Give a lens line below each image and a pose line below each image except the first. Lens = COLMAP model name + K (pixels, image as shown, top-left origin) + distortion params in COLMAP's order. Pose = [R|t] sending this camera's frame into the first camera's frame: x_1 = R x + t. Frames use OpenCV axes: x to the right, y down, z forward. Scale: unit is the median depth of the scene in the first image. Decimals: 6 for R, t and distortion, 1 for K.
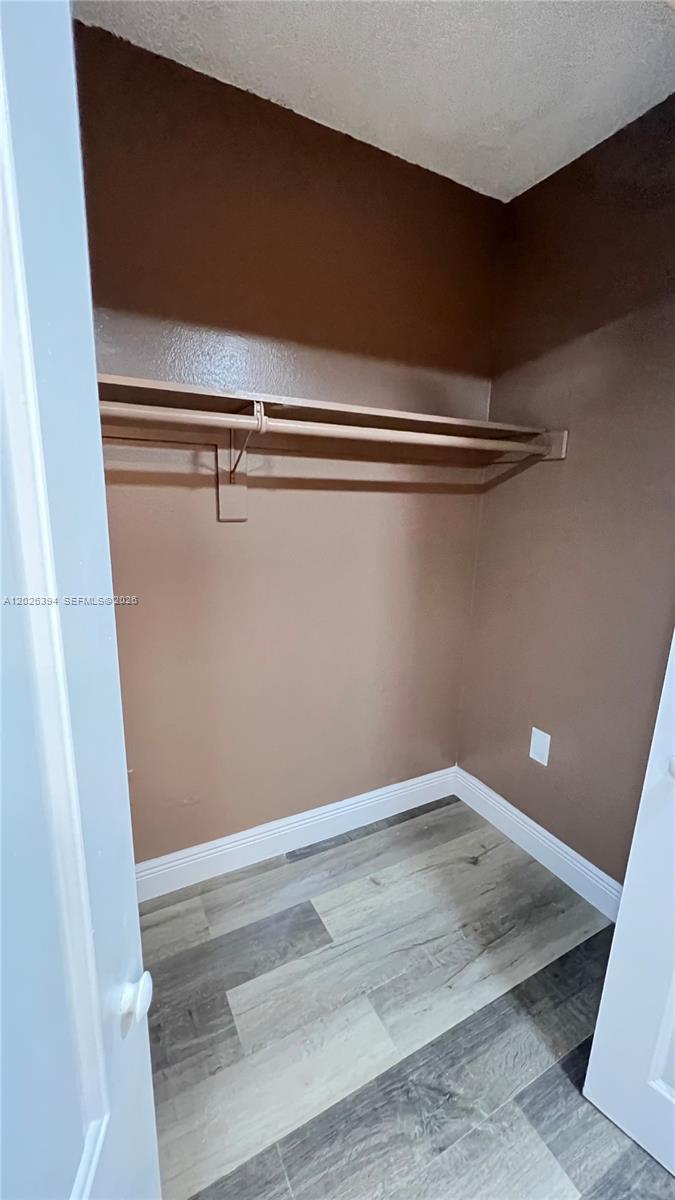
lens RADIAL K [[489.3, 0, 311.6], [0, 489.3, 601.0], [0, 0, 1]] dist [-0.000179, 0.000539]
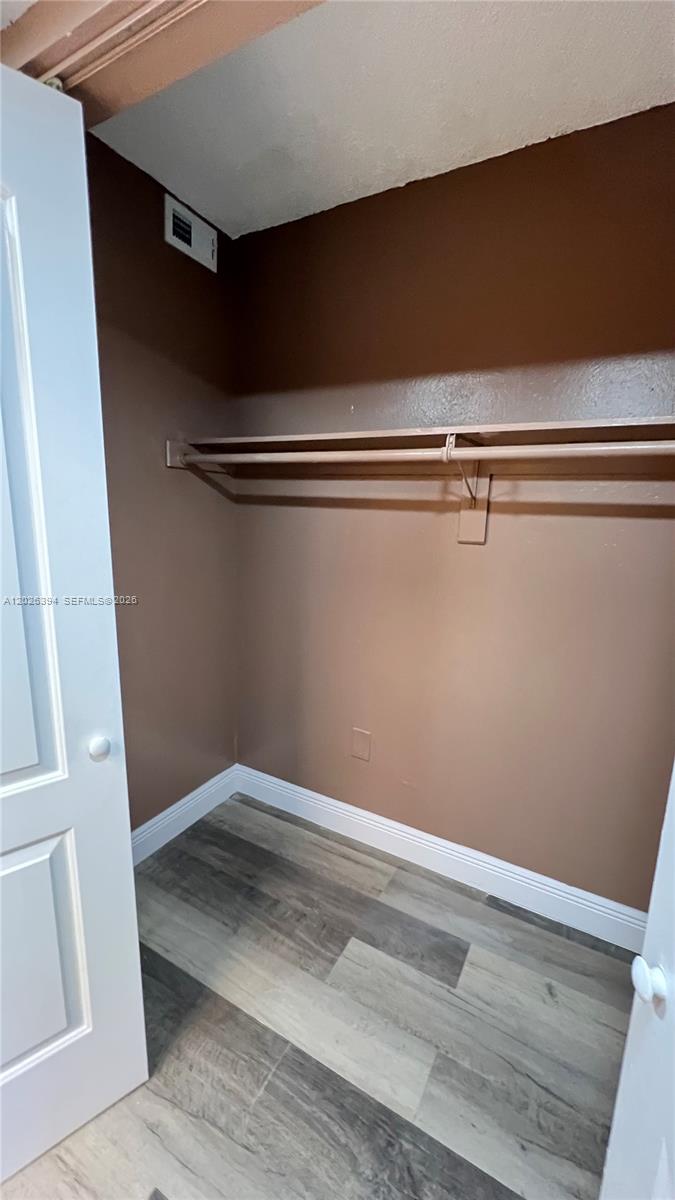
lens RADIAL K [[478.5, 0, 342.5], [0, 478.5, 600.4], [0, 0, 1]] dist [-0.003981, 0.001006]
pose [[0.540297, 0.145727, -0.828760, 0.623068], [-0.200334, 0.978848, 0.041513, -0.031330], [0.817279, 0.143599, 0.558062, 0.220386]]
